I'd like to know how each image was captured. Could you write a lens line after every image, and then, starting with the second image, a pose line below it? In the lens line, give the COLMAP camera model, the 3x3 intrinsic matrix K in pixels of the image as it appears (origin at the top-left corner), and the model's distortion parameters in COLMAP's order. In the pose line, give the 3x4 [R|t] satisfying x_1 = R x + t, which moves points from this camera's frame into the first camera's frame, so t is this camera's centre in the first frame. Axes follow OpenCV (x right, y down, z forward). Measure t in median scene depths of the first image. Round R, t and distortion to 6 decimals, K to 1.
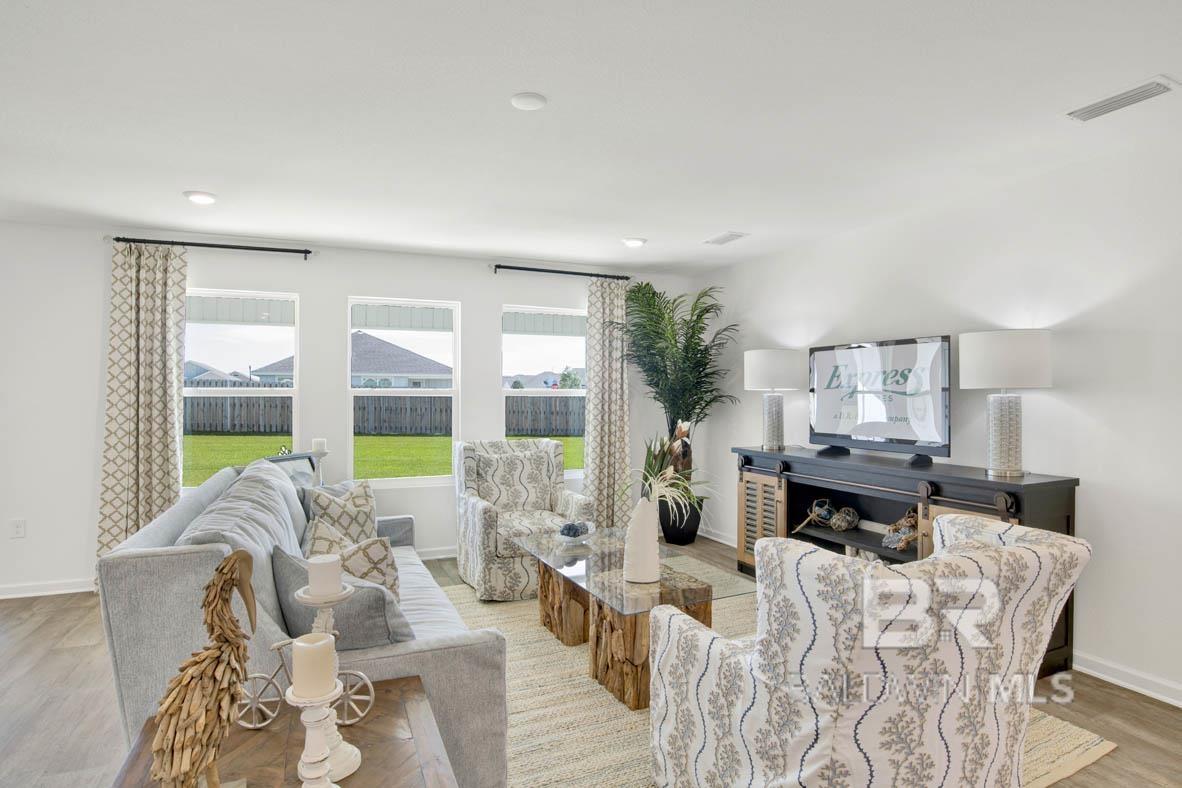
lens RADIAL K [[627.4, 0, 587.9], [0, 627.4, 388.5], [0, 0, 1]] dist [-0.076893, 0.037550]
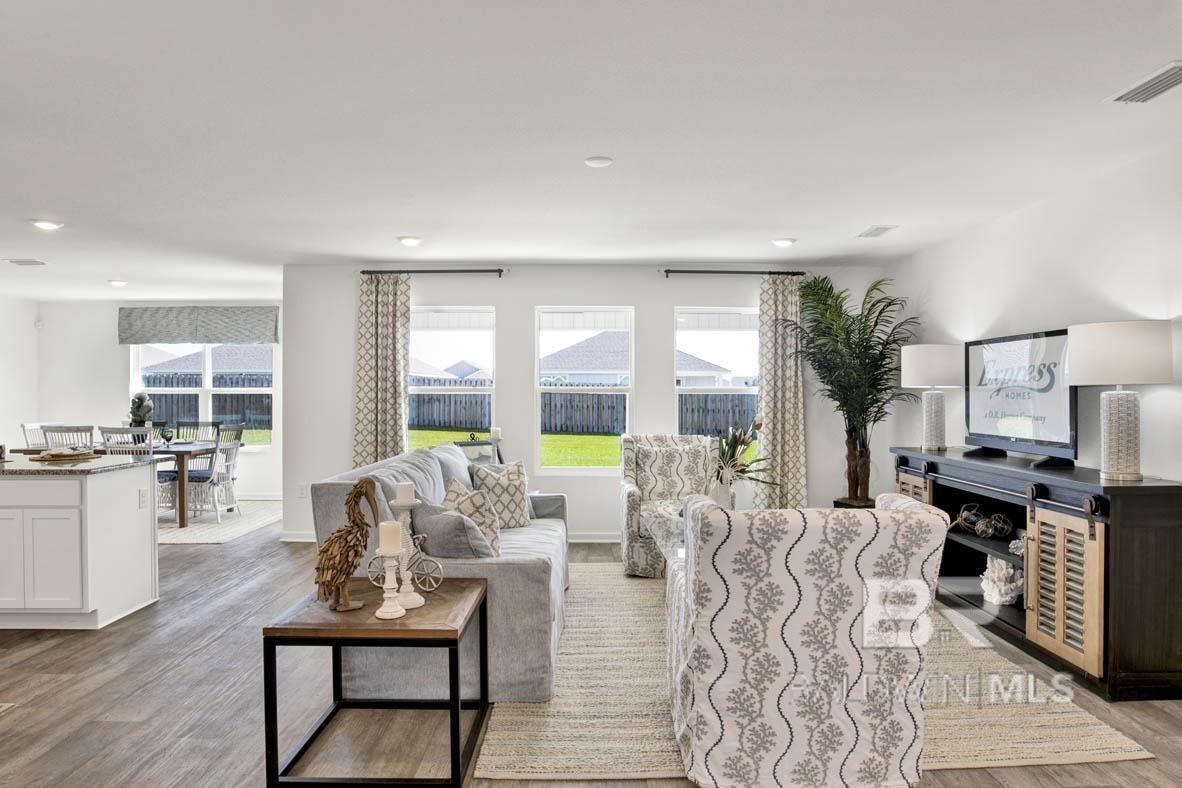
lens RADIAL K [[718.3, 0, 598.1], [0, 718.3, 388.4], [0, 0, 1]] dist [-0.046832, 0.002414]
pose [[0.921792, -0.001437, -0.387683, 0.267813], [0.002450, 0.999995, 0.002118, 0.000325], [0.387678, -0.002902, 0.921790, -0.205160]]
